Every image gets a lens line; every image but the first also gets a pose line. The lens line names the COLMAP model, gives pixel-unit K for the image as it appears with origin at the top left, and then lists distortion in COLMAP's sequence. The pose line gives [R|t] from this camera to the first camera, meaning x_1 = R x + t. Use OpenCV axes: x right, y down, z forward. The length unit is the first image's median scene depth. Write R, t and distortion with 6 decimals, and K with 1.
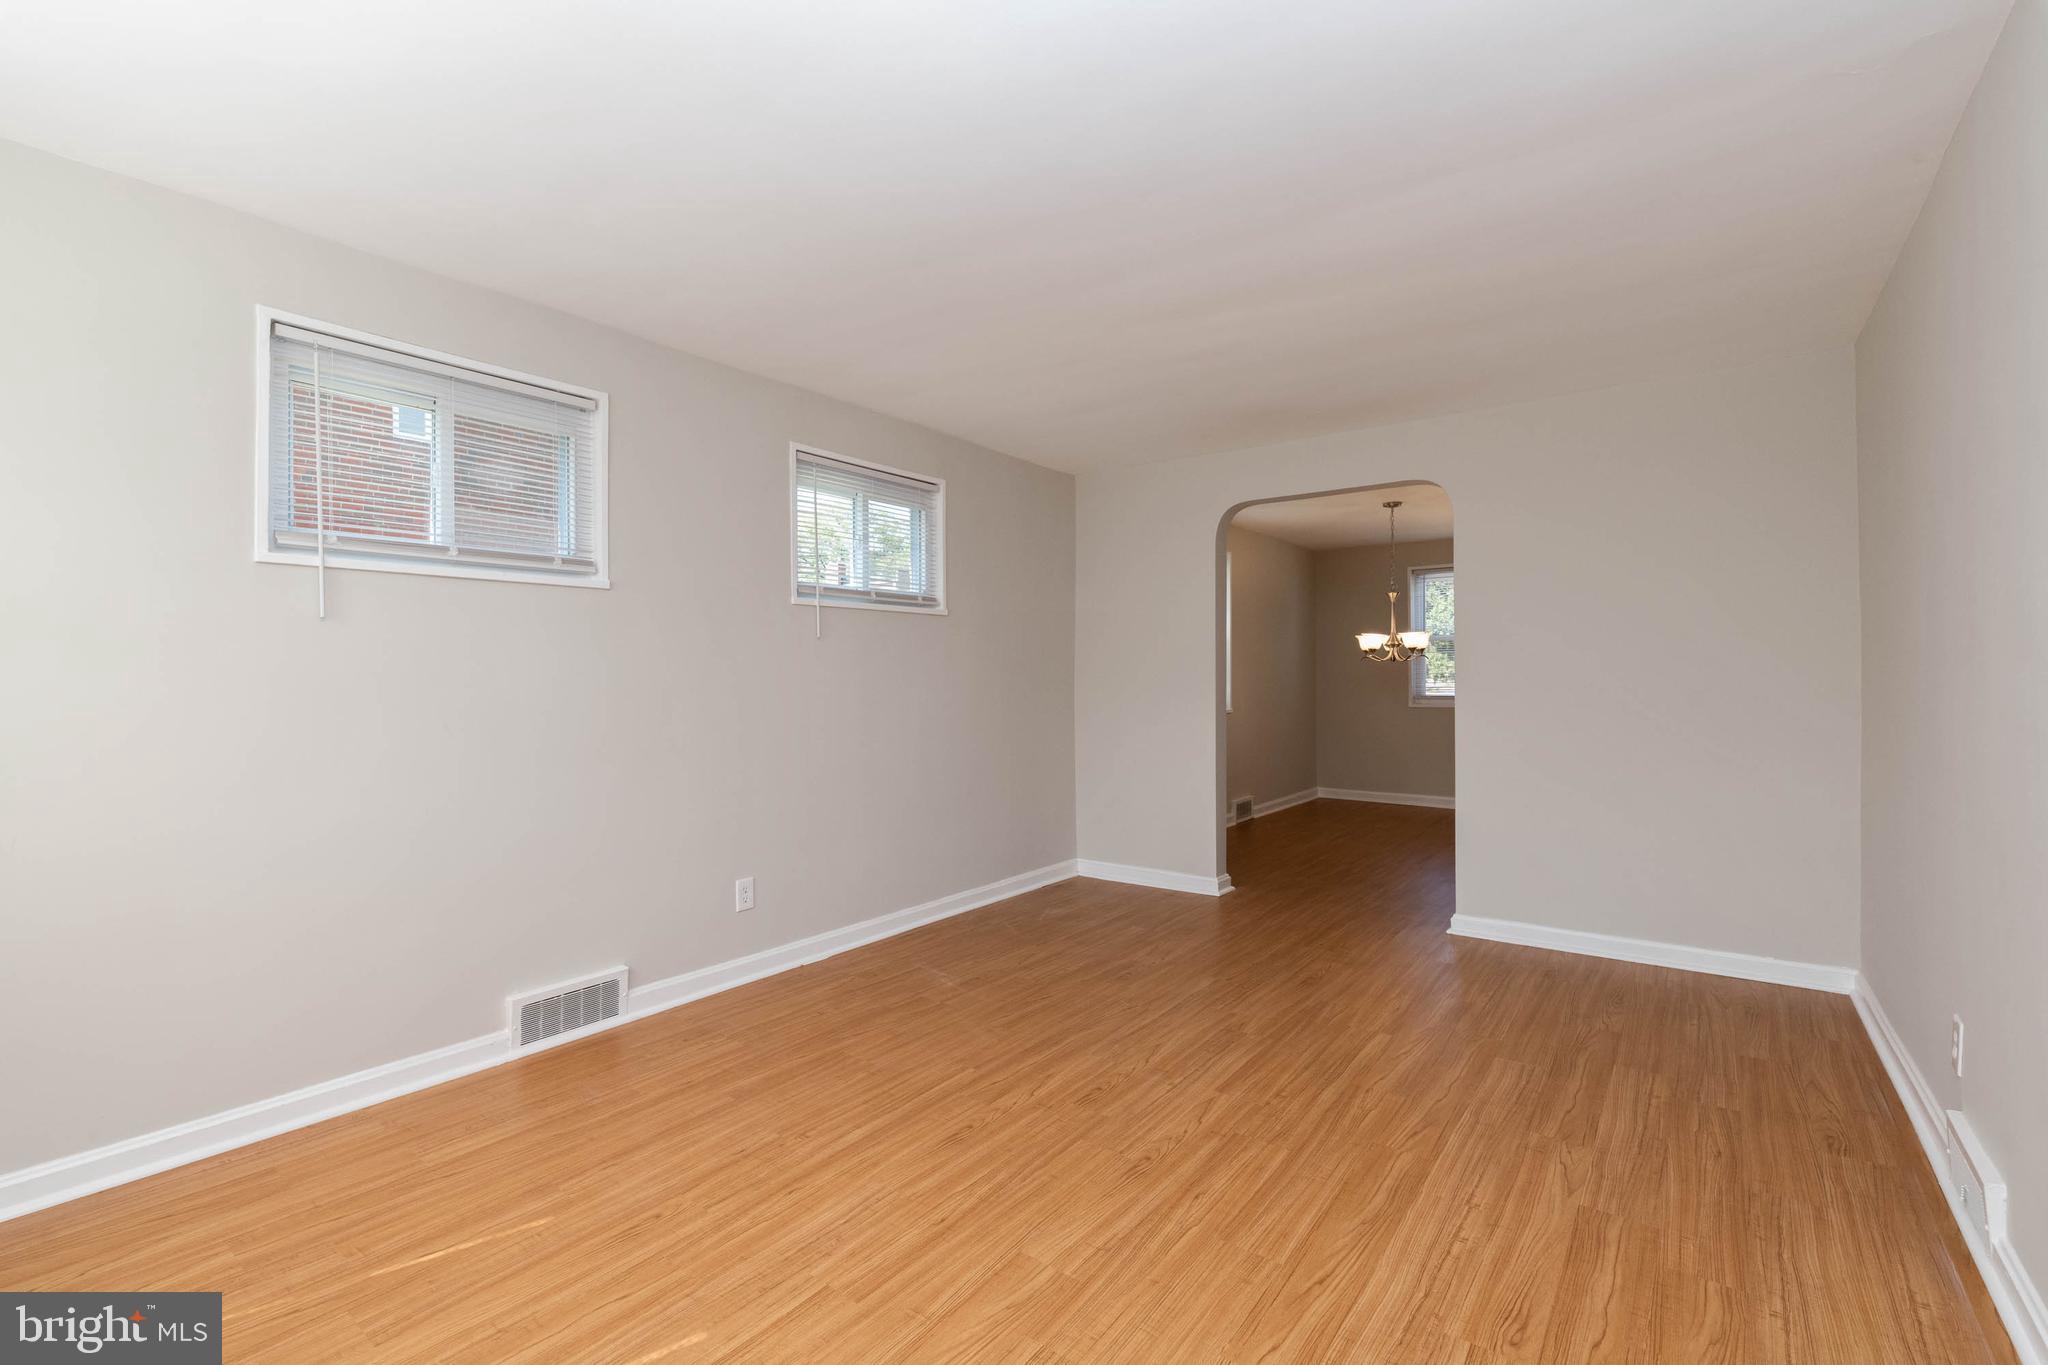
lens RADIAL K [[912.8, 0, 1011.8], [0, 912.8, 676.0], [0, 0, 1]] dist [0.012337, -0.013968]
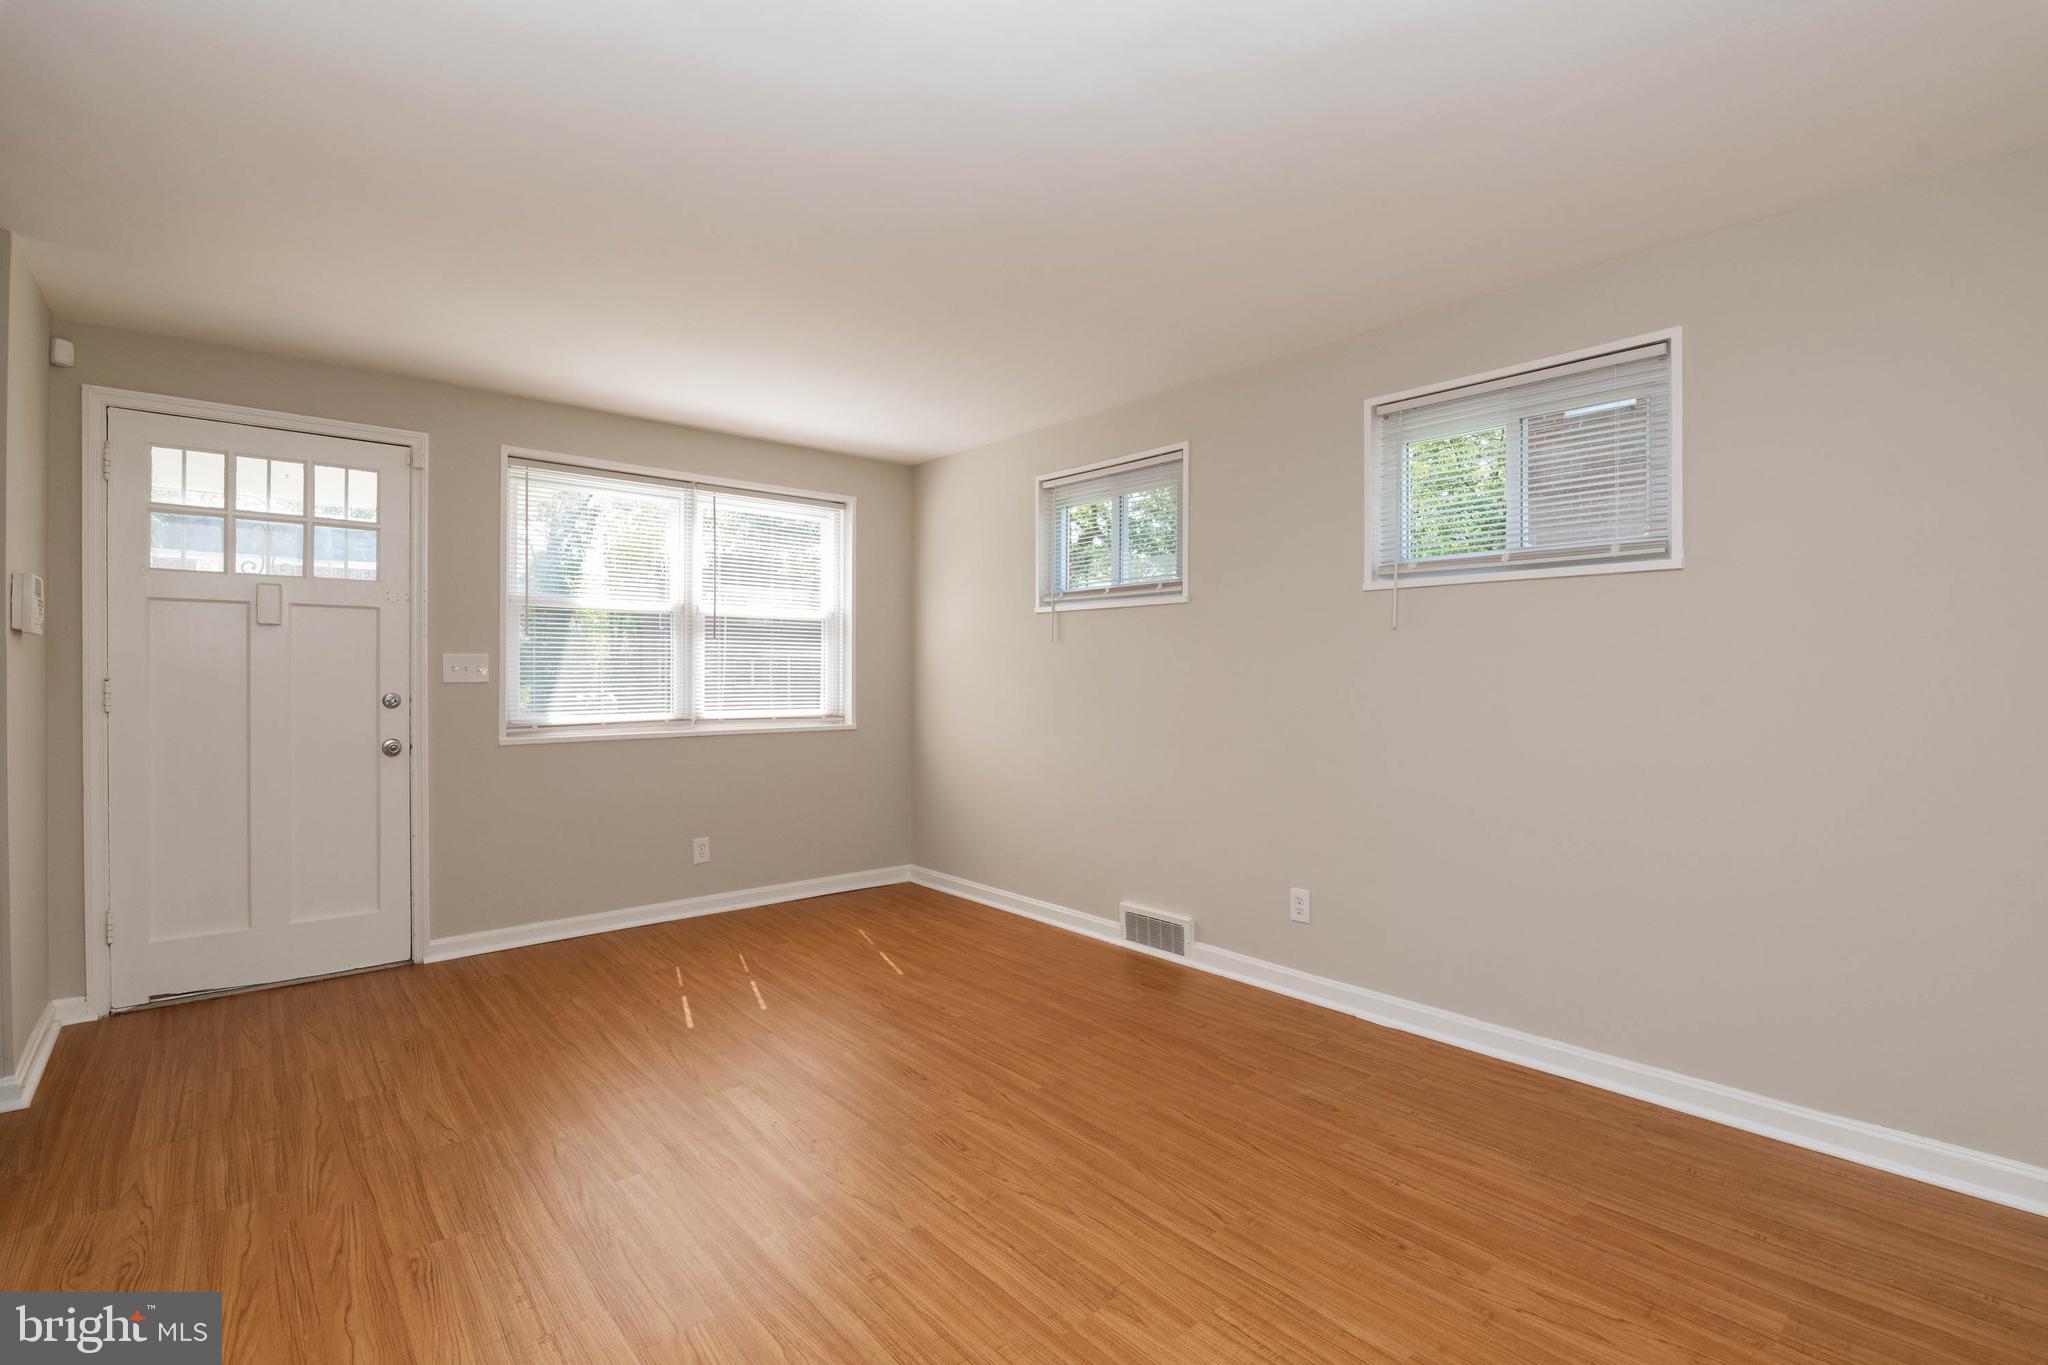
lens RADIAL K [[912.8, 0, 1011.8], [0, 912.8, 676.0], [0, 0, 1]] dist [0.012337, -0.013968]
pose [[-0.207537, 0.006352, -0.978207, 1.012222], [0.001766, 0.999980, 0.006119, -0.006888], [0.978226, -0.000457, -0.207544, 1.321138]]
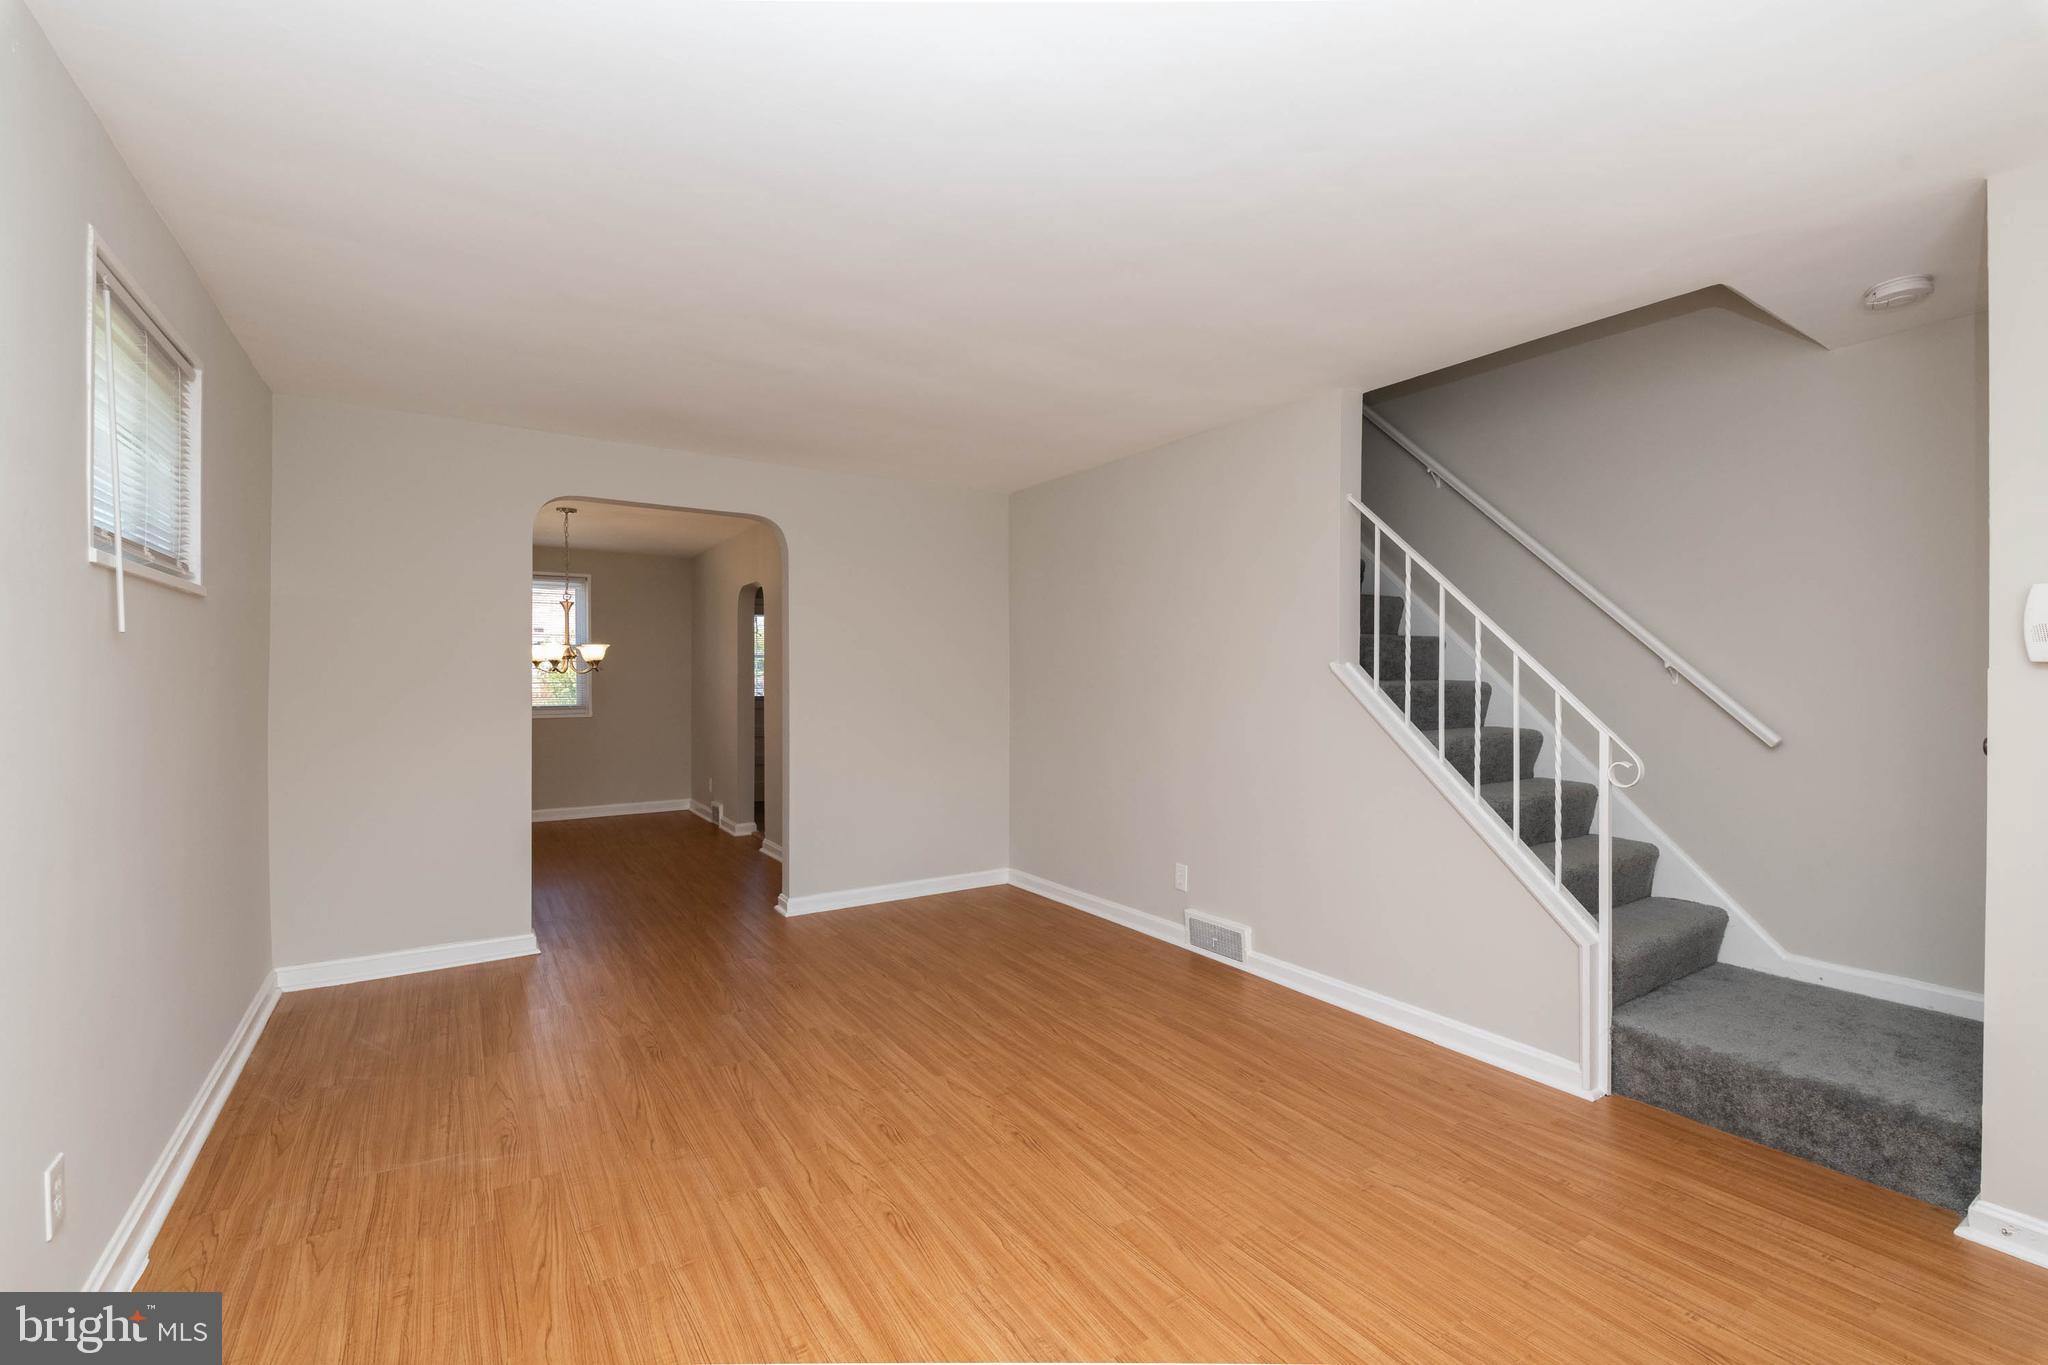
lens RADIAL K [[887.7, 0, 1056.7], [0, 887.7, 680.2], [0, 0, 1]] dist [0.002254, 0.000074]
pose [[0.304447, 0.001371, 0.952528, -0.815072], [-0.006857, 0.999976, 0.000752, -0.031255], [-0.952505, -0.006761, 0.304449, 0.574618]]
